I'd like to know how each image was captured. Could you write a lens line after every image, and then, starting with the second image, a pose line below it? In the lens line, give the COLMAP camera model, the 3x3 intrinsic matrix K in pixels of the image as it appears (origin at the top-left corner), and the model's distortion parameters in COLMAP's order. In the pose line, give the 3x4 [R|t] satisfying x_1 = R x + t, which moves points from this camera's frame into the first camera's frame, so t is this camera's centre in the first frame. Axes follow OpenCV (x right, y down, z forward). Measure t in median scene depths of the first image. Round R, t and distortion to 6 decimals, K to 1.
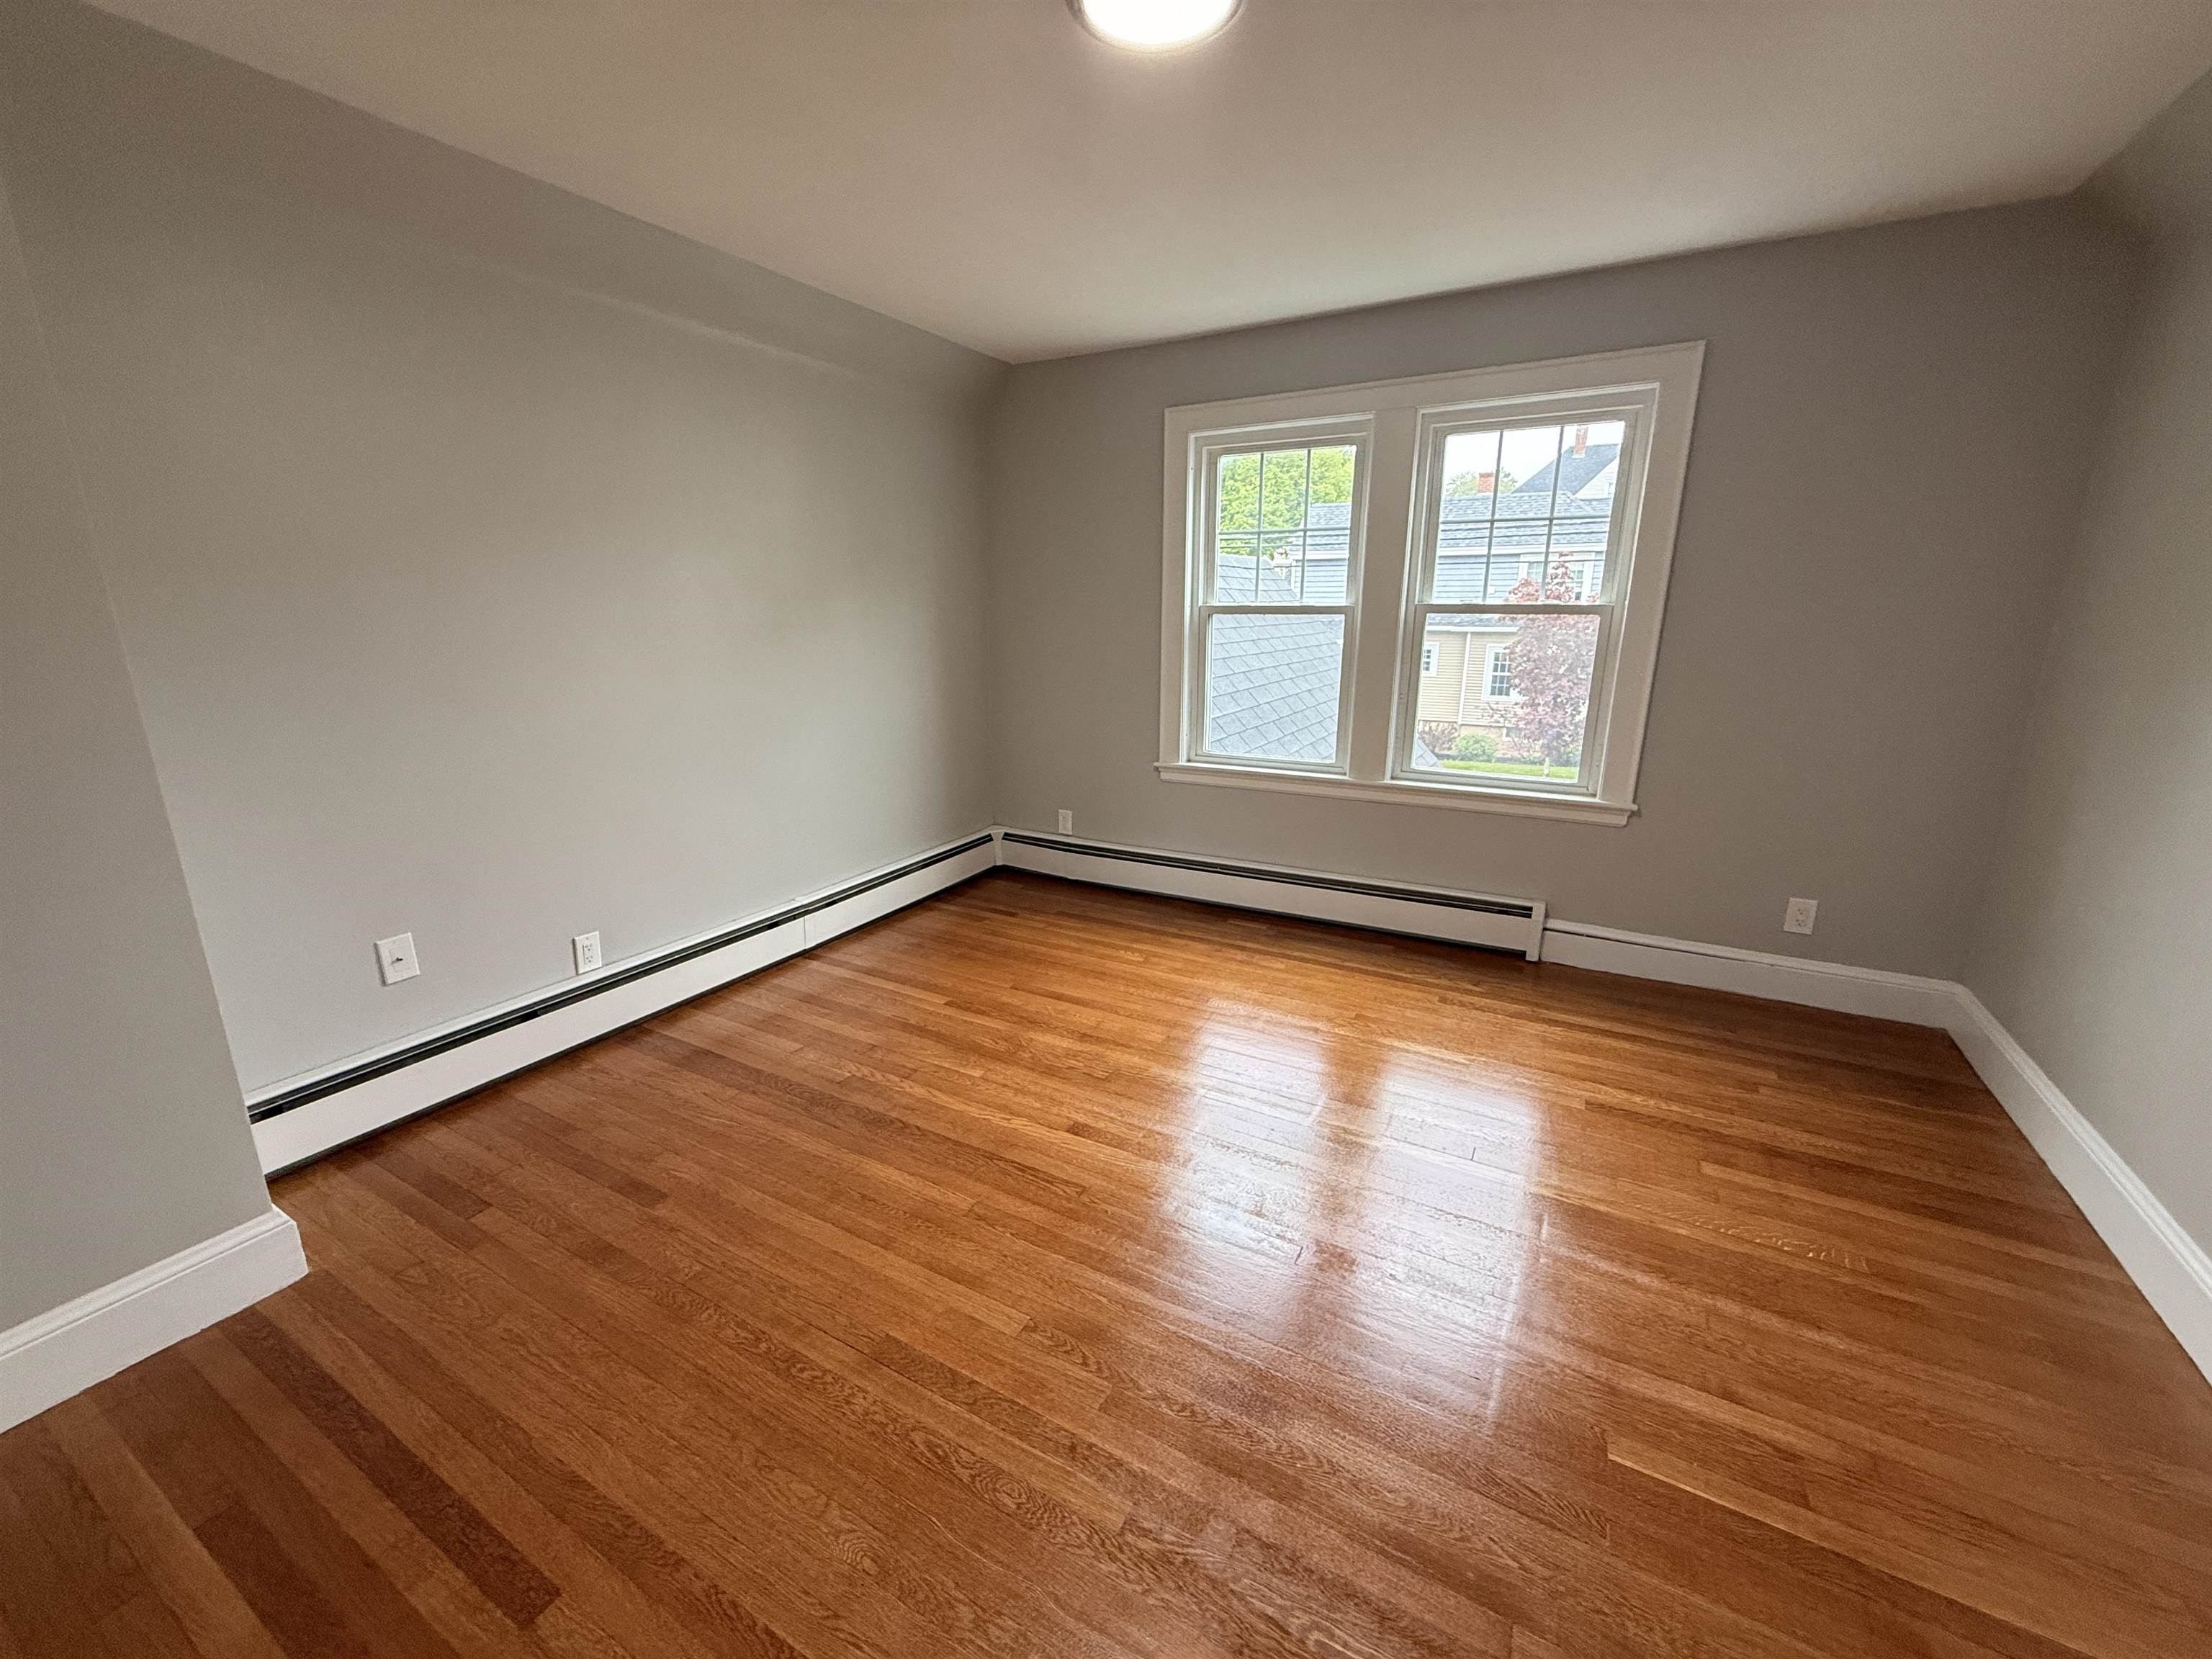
lens RADIAL K [[880.2, 0, 1126.3], [0, 880.2, 822.4], [0, 0, 1]] dist [-0.001392, 0.000542]
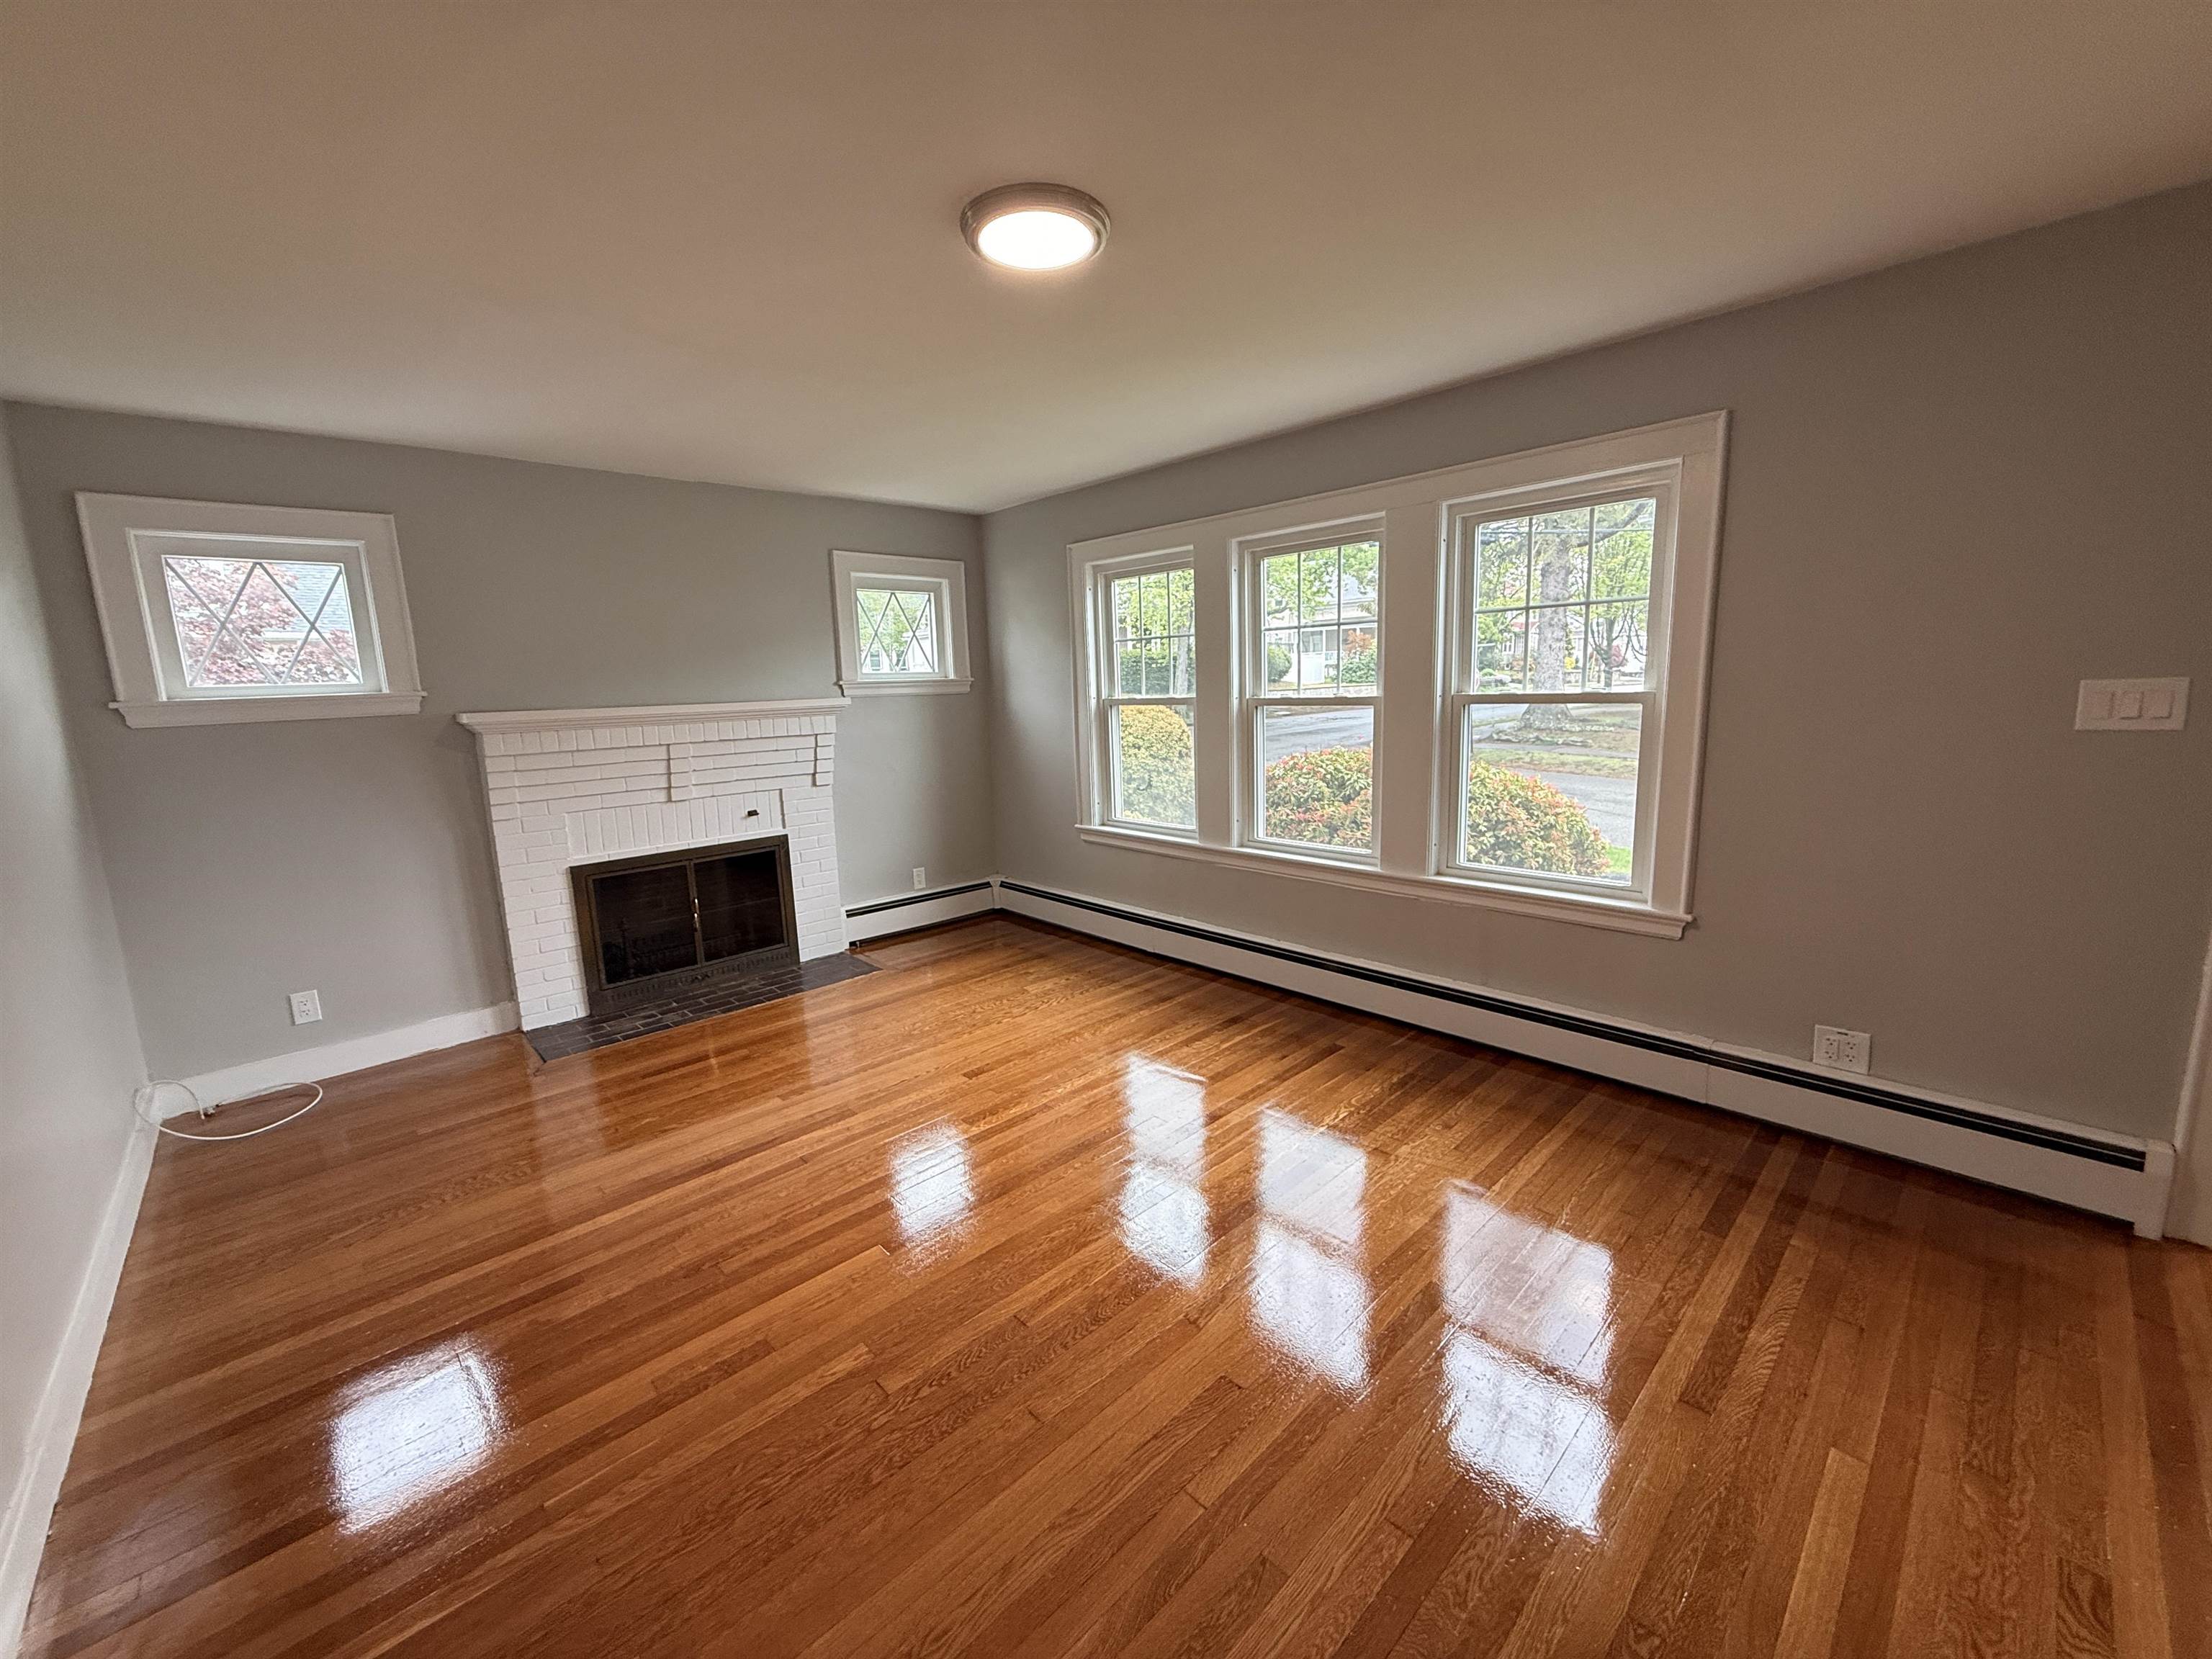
lens RADIAL K [[880.2, 0, 1098.8], [0, 880.2, 822.8], [0, 0, 1]] dist [-0.001392, 0.000542]
pose [[0.951722, 0.024282, -0.306000, 0.251766], [-0.049811, 0.995871, -0.075896, -0.013919], [0.302894, 0.087474, 0.949001, -0.022424]]
